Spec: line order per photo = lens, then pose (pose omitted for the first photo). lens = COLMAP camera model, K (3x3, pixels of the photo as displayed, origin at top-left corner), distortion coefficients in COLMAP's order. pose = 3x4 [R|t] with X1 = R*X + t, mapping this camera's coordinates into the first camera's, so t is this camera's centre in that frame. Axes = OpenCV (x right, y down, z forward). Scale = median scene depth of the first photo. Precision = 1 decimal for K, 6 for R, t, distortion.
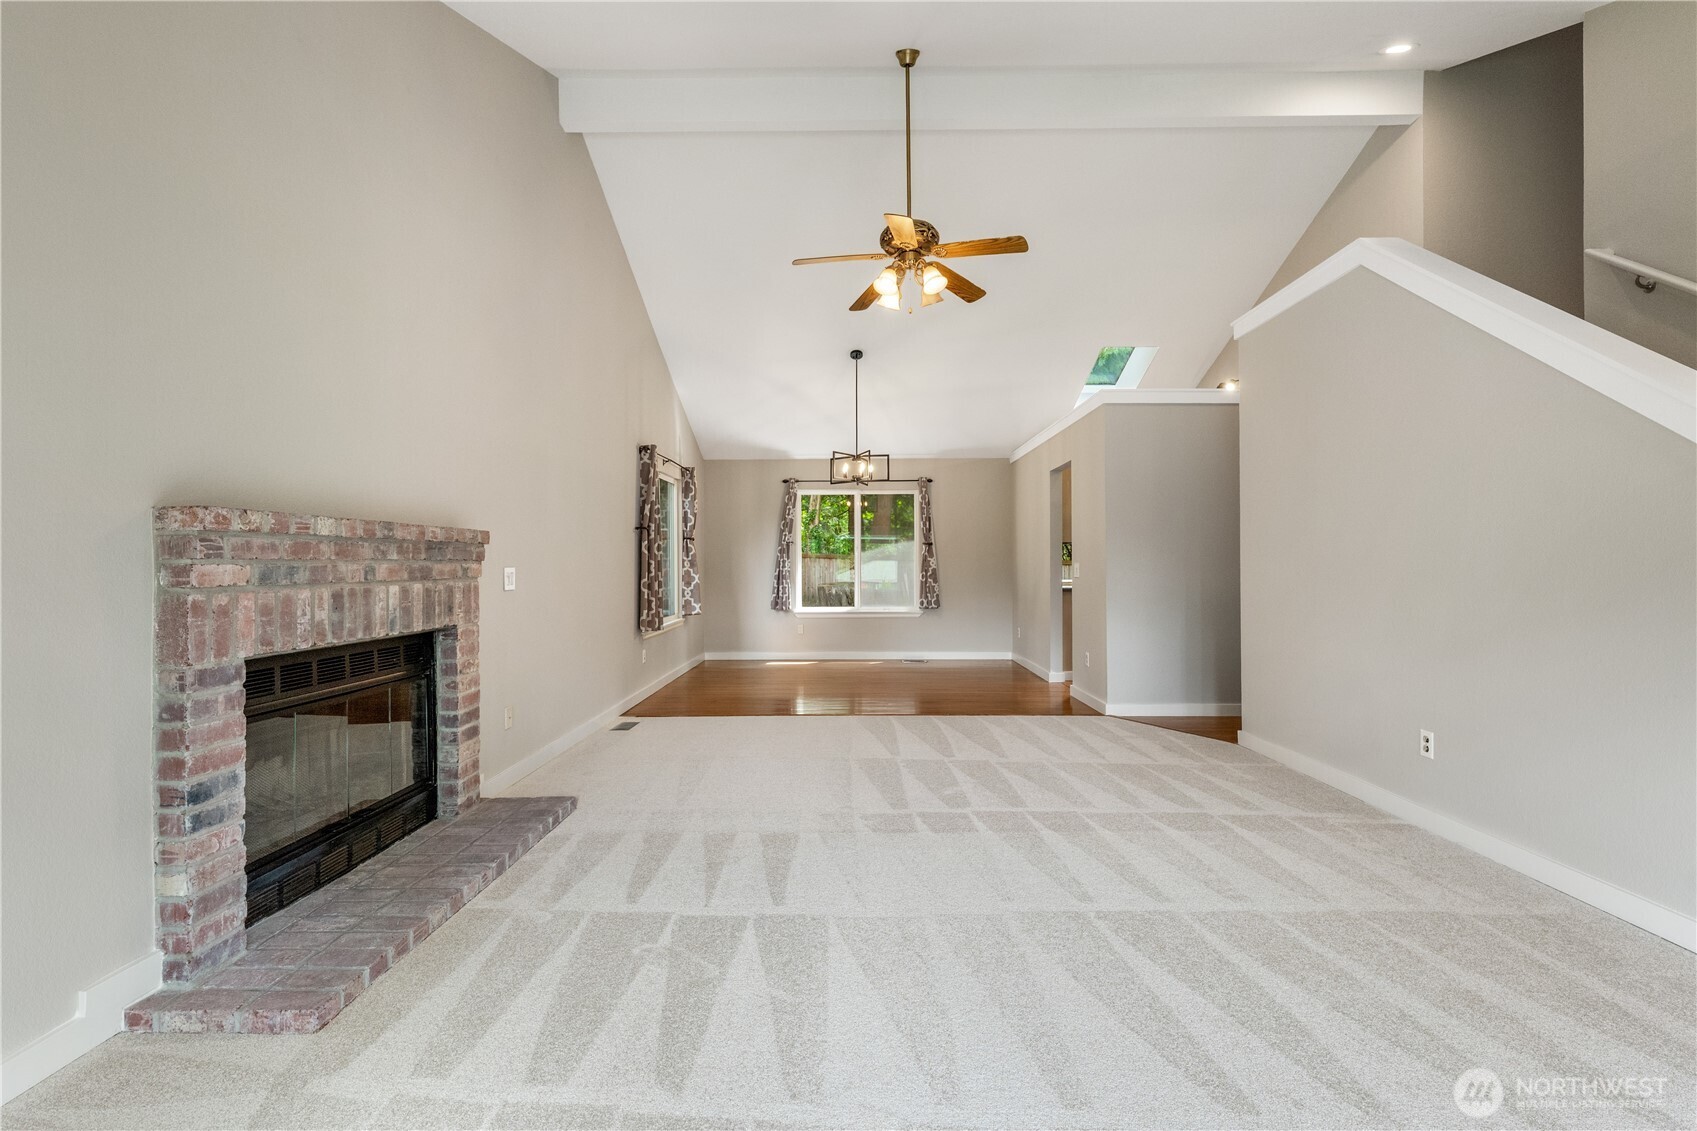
lens RADIAL K [[721.5, 0, 855.0], [0, 721.5, 566.9], [0, 0, 1]] dist [-0.004937, 0.000913]
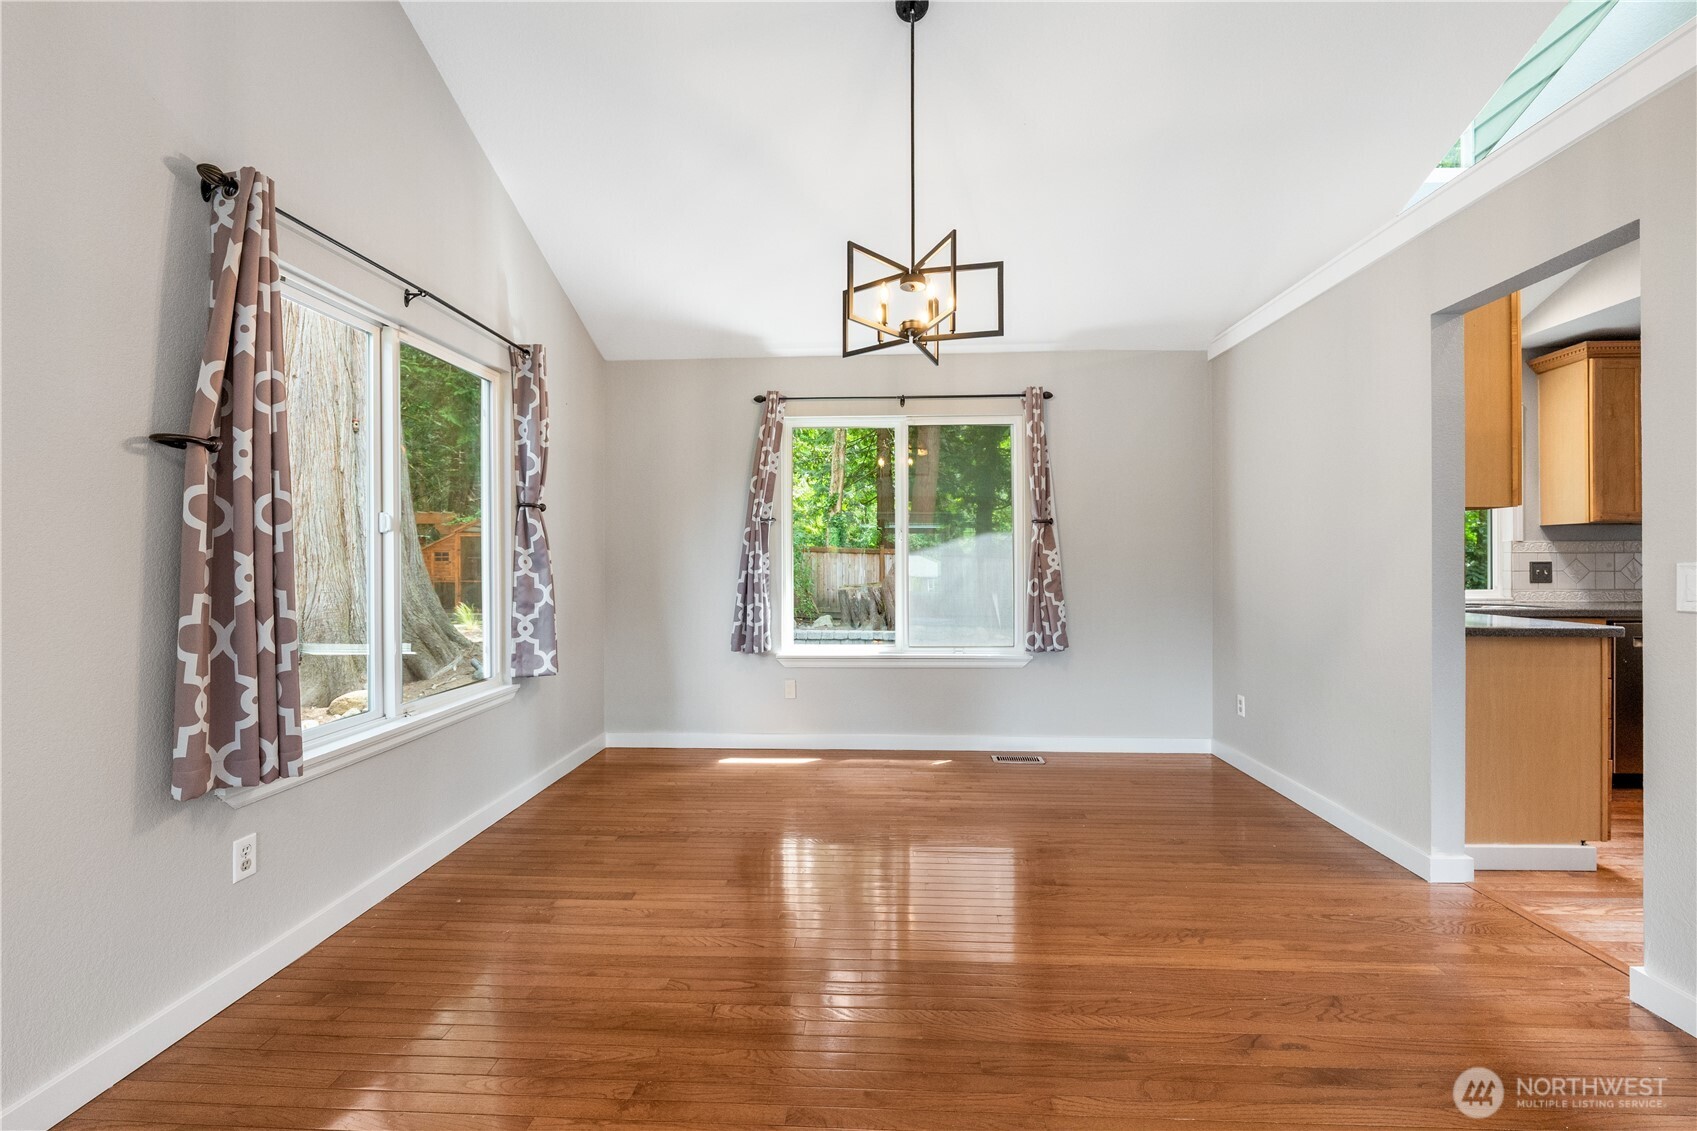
lens RADIAL K [[721.5, 0, 854.6], [0, 721.5, 563.4], [0, 0, 1]] dist [-0.004937, 0.000913]
pose [[0.999276, 0.000506, -0.038046, -0.025508], [-0.000483, 1.000000, 0.000622, -0.007956], [0.038046, -0.000603, 0.999276, 1.218971]]
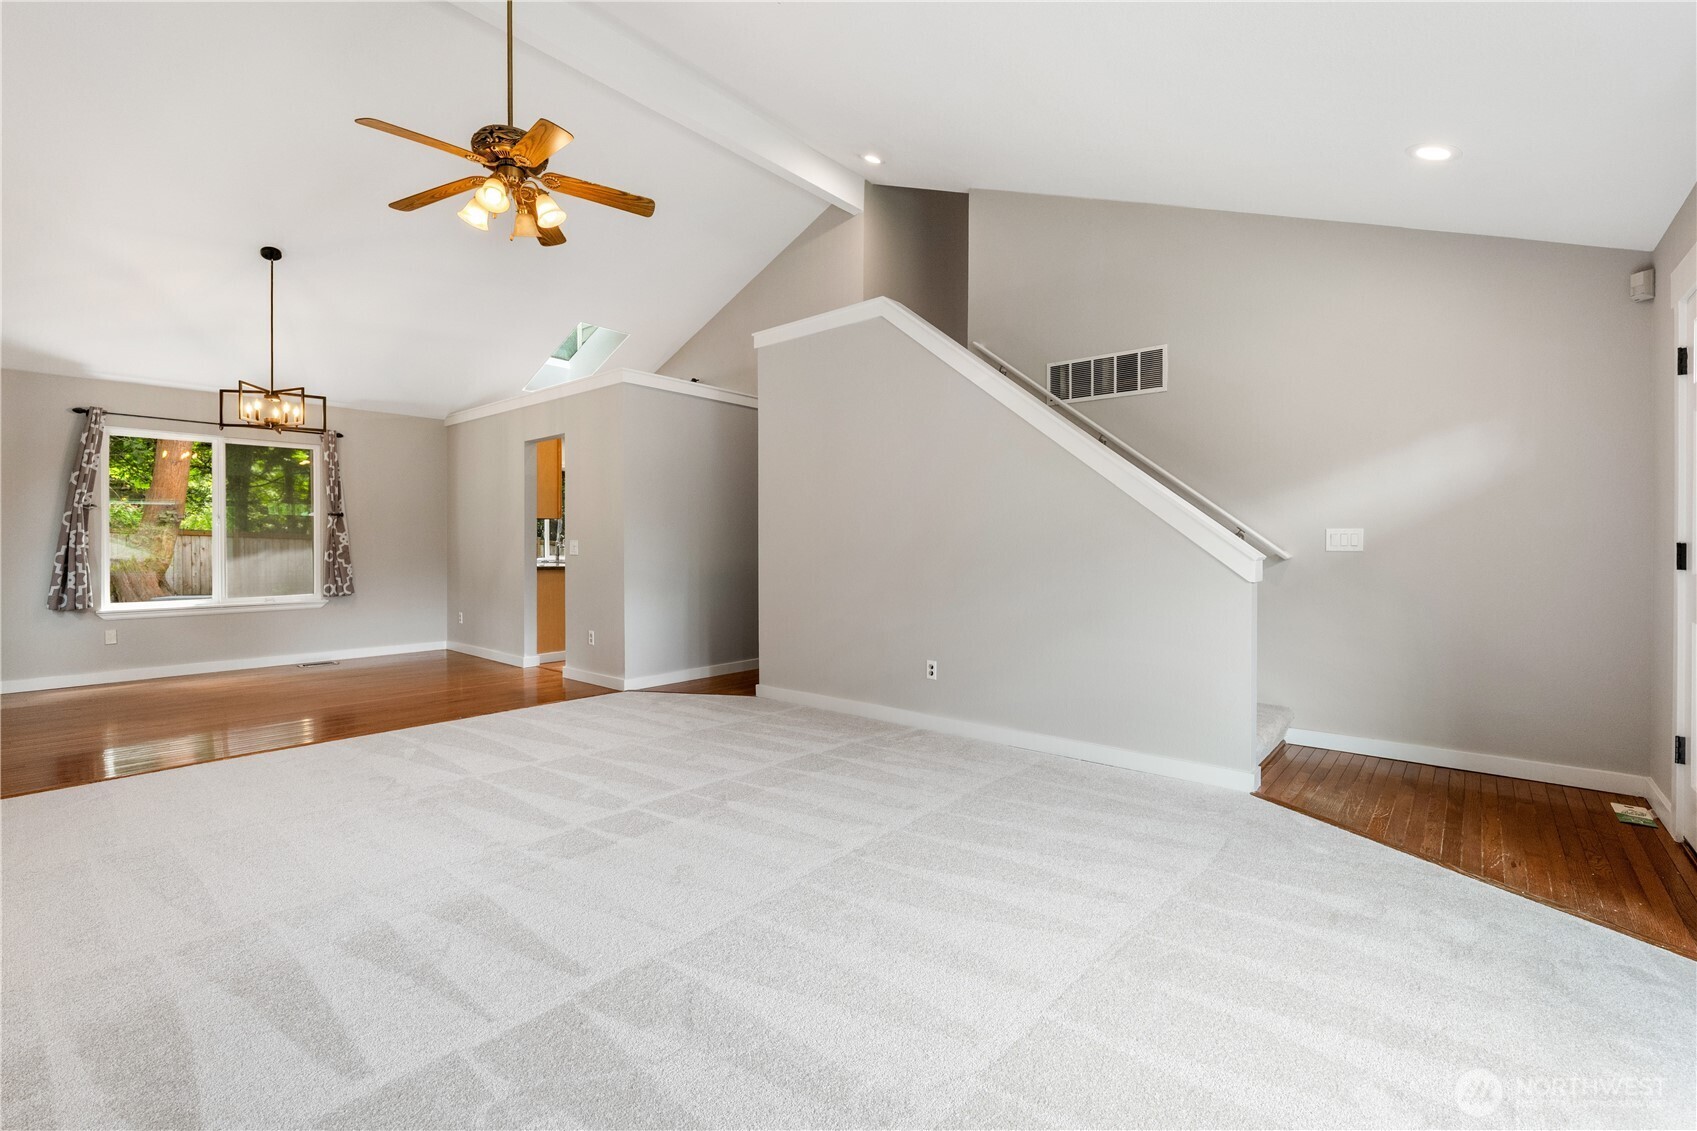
lens RADIAL K [[721.5, 0, 820.8], [0, 721.5, 545.9], [0, 0, 1]] dist [-0.004937, 0.000913]
pose [[0.662693, 0.000103, 0.748891, -0.340460], [-0.001350, 0.999999, 0.001057, 0.002463], [-0.748890, -0.001711, 0.662693, 0.189850]]
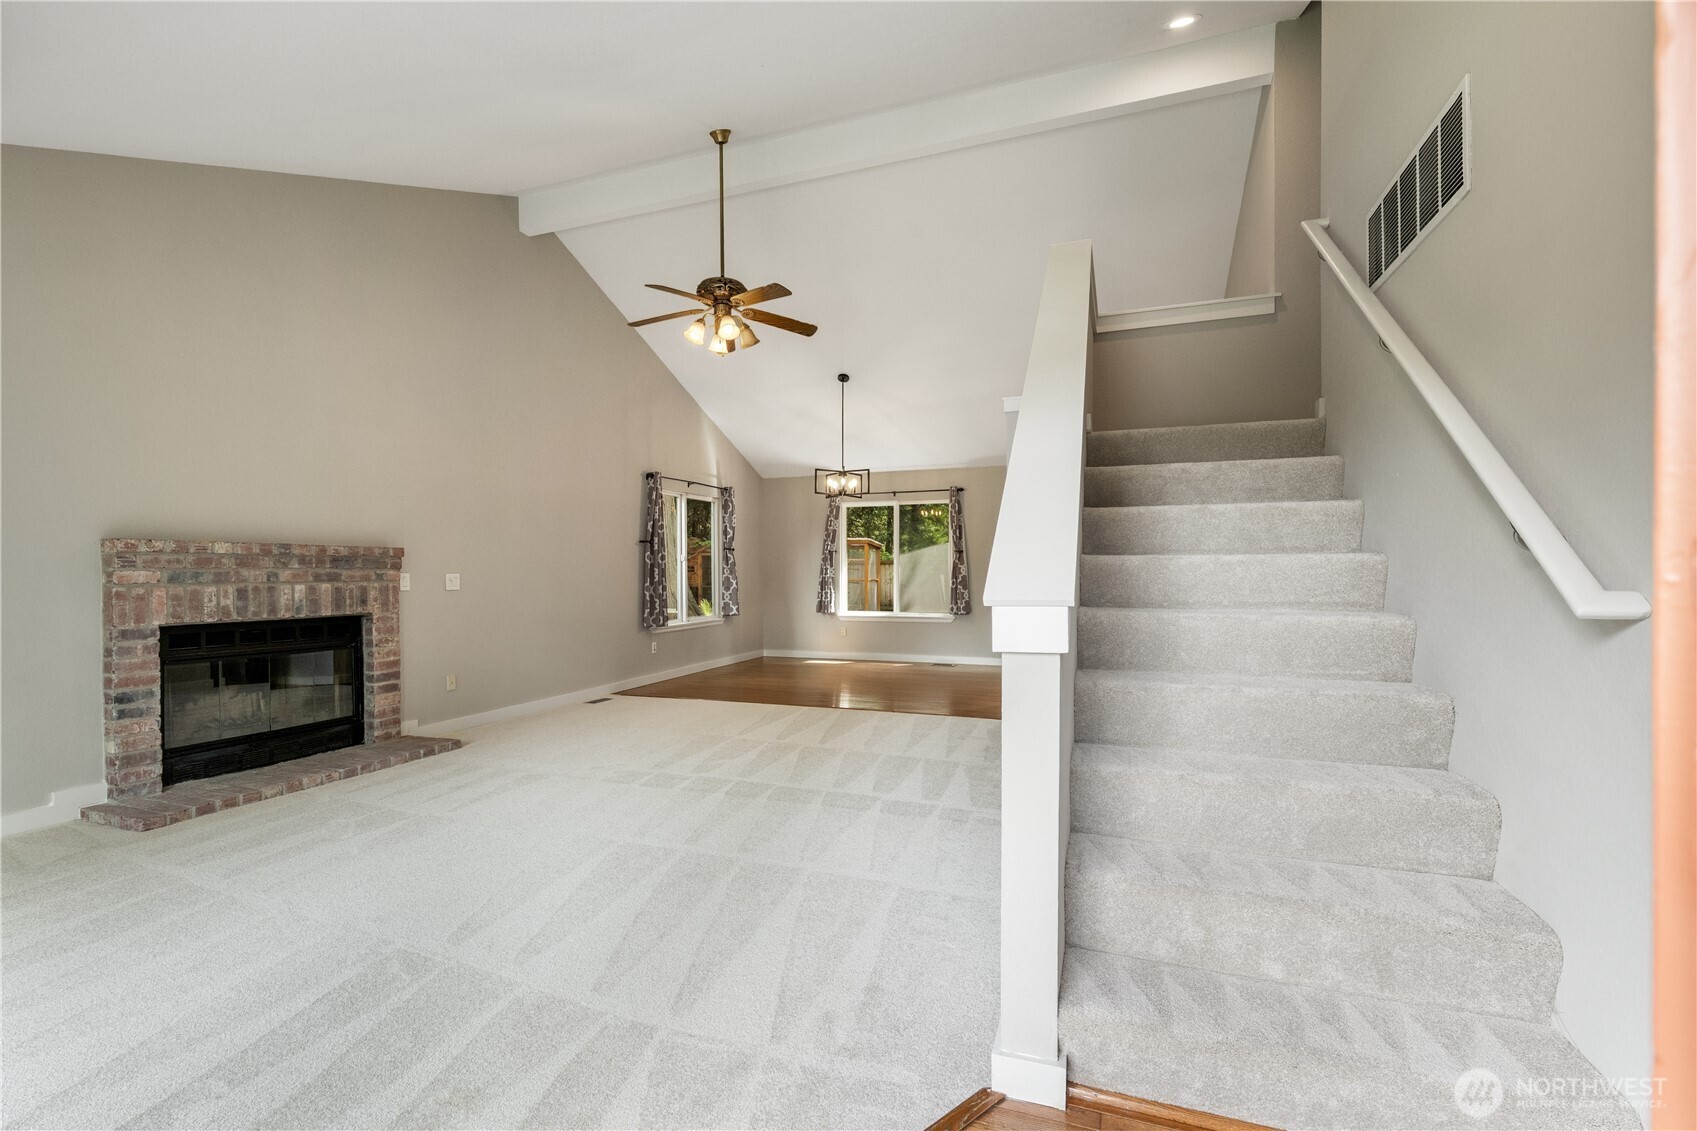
lens RADIAL K [[721.5, 0, 845.6], [0, 721.5, 583.9], [0, 0, 1]] dist [-0.004937, 0.000913]
pose [[0.942439, 0.005285, -0.334338, 0.717230], [-0.000878, 0.999911, 0.013331, 0.001740], [0.334378, -0.012270, 0.942359, -0.044654]]
